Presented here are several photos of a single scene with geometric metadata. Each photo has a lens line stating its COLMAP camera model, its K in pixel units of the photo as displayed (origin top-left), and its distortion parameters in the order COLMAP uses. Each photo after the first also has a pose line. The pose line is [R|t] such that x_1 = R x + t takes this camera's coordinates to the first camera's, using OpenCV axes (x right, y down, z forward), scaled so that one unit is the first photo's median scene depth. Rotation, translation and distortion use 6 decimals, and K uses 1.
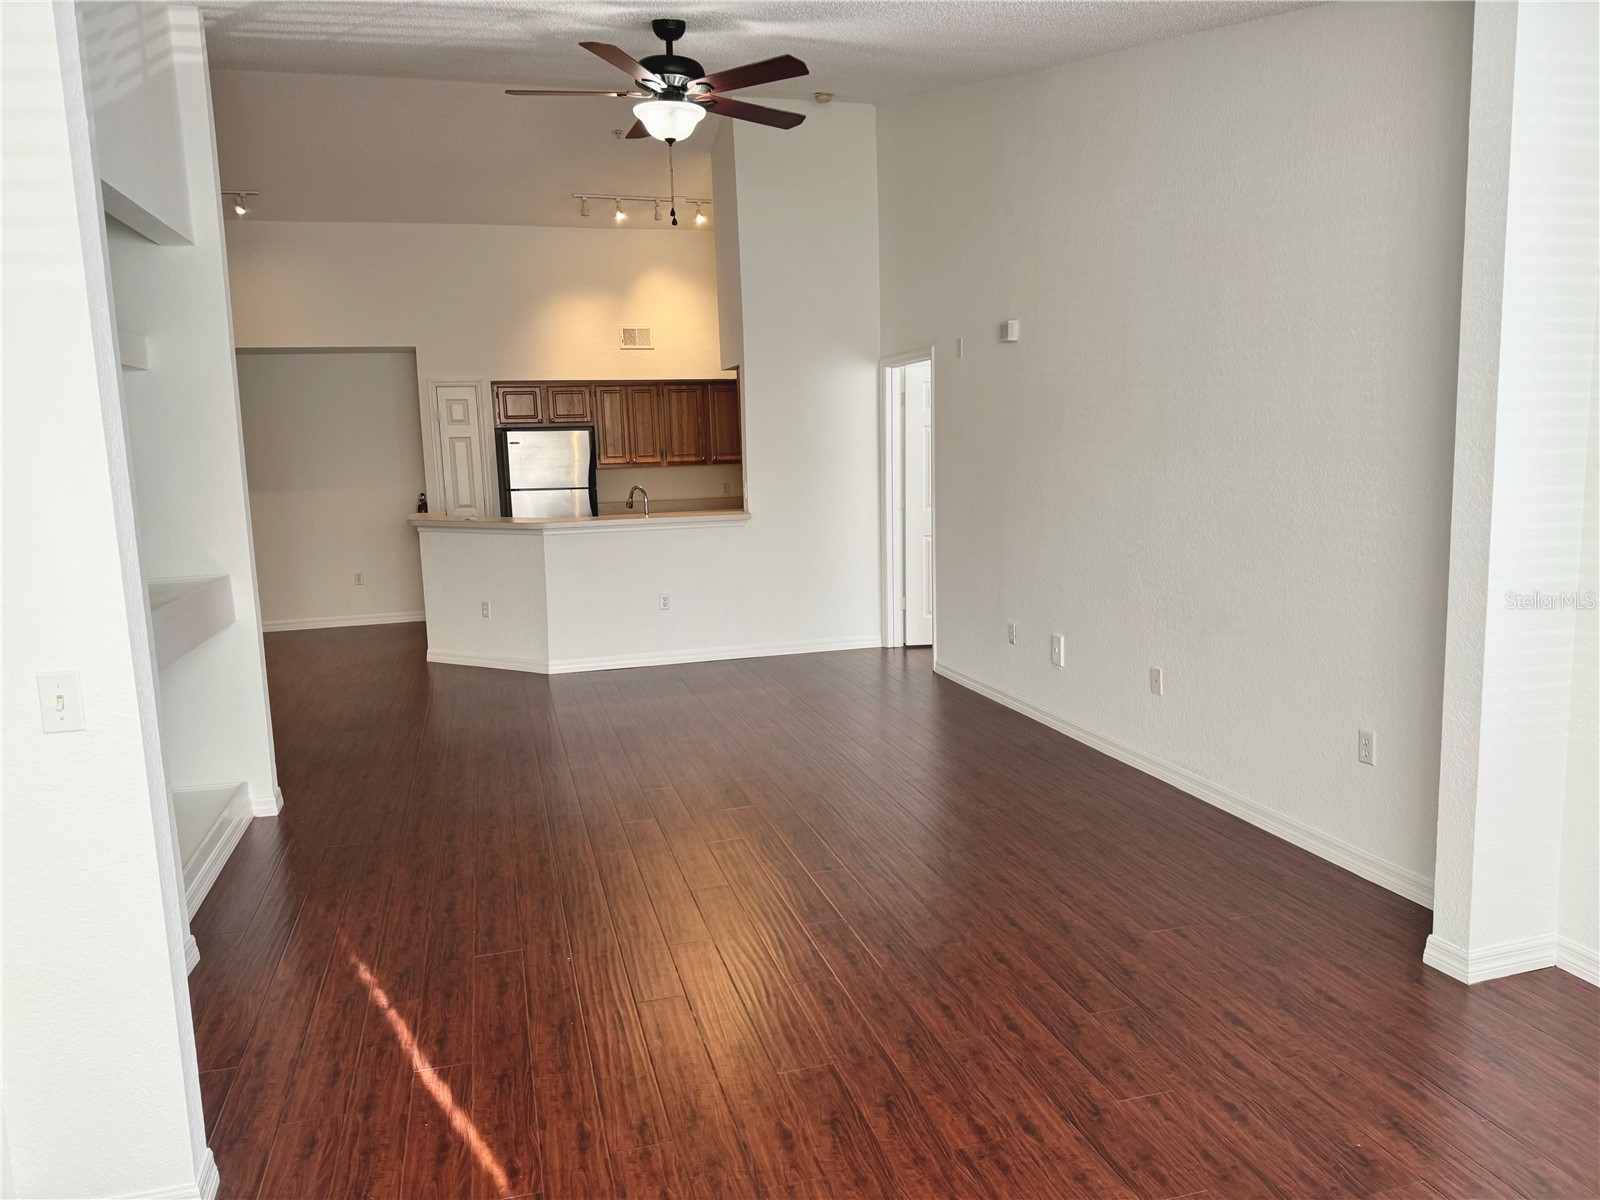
lens RADIAL K [[1120.3, 0, 800.0], [0, 1120.3, 600.0], [0, 0, 1]] dist [-0.001888, -0.002659]
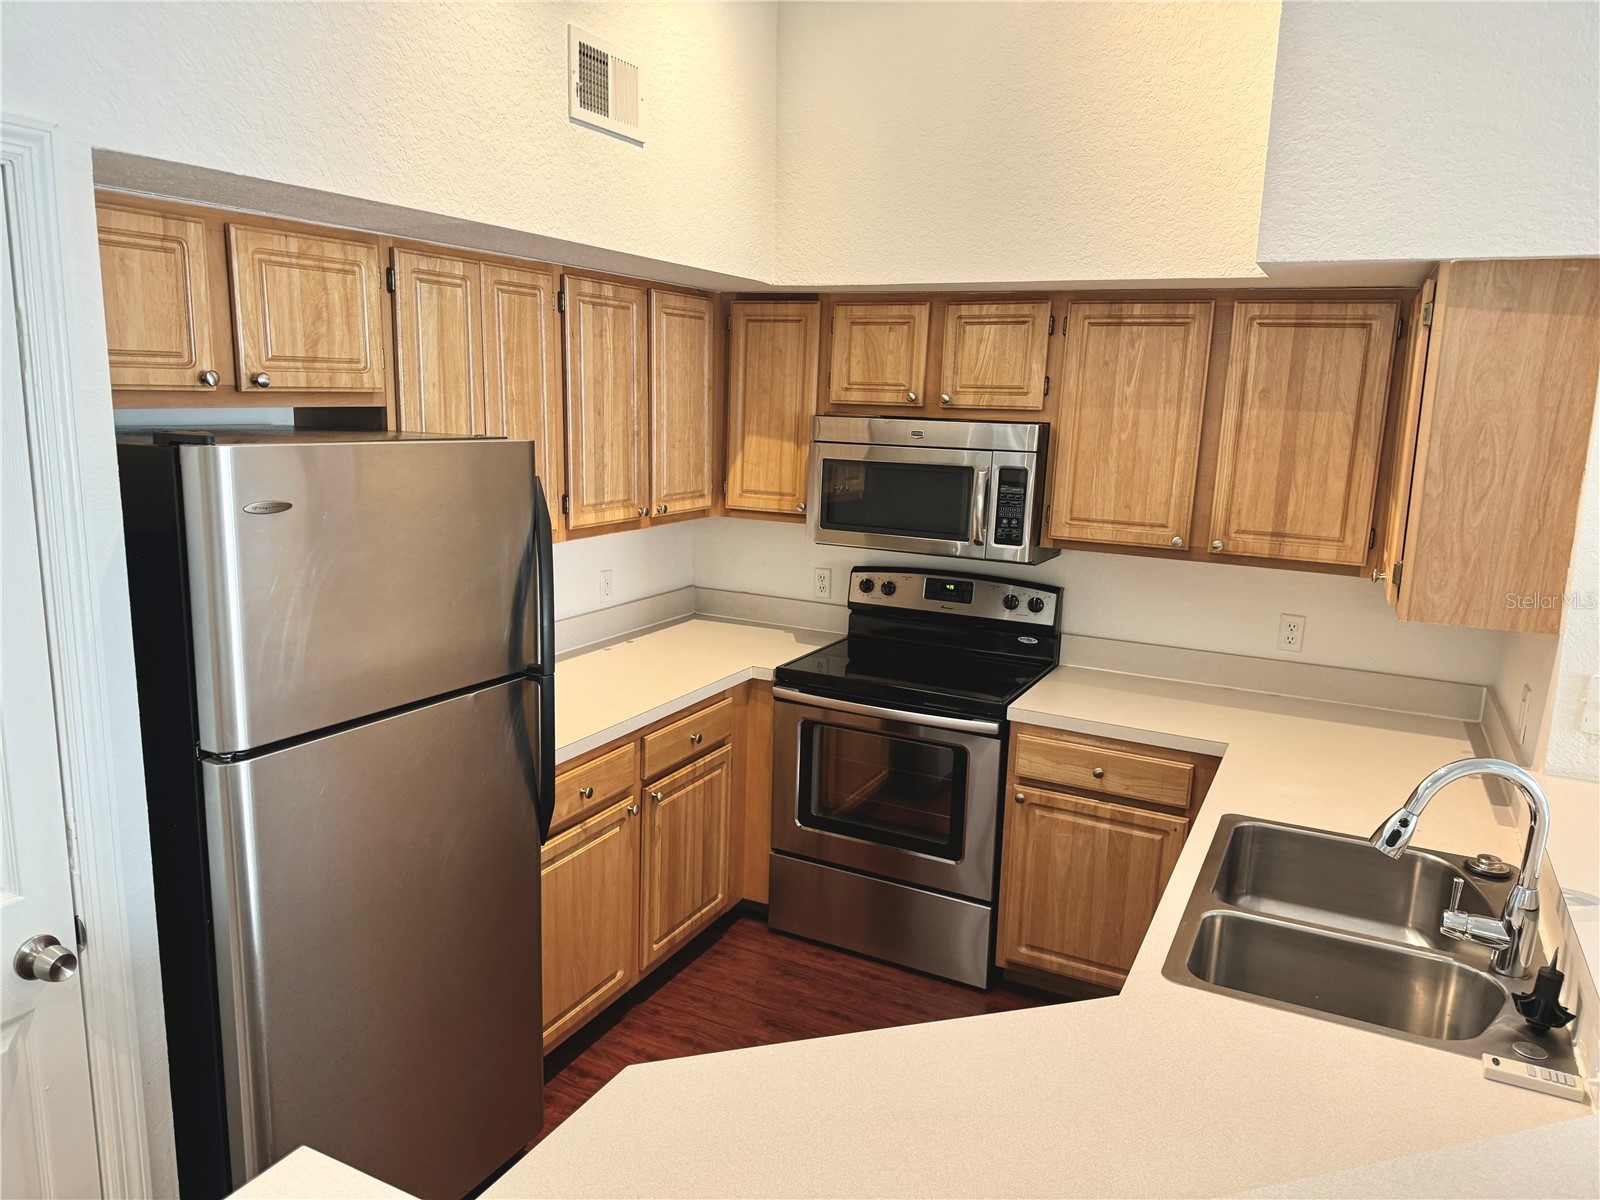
lens RADIAL K [[1120.3, 0, 800.0], [0, 1120.3, 600.0], [0, 0, 1]] dist [-0.001888, -0.002659]
pose [[0.679875, -0.089019, 0.727905, -0.302829], [0.038942, 0.995587, 0.085383, -0.128137], [-0.732293, -0.029704, 0.680341, 0.742936]]
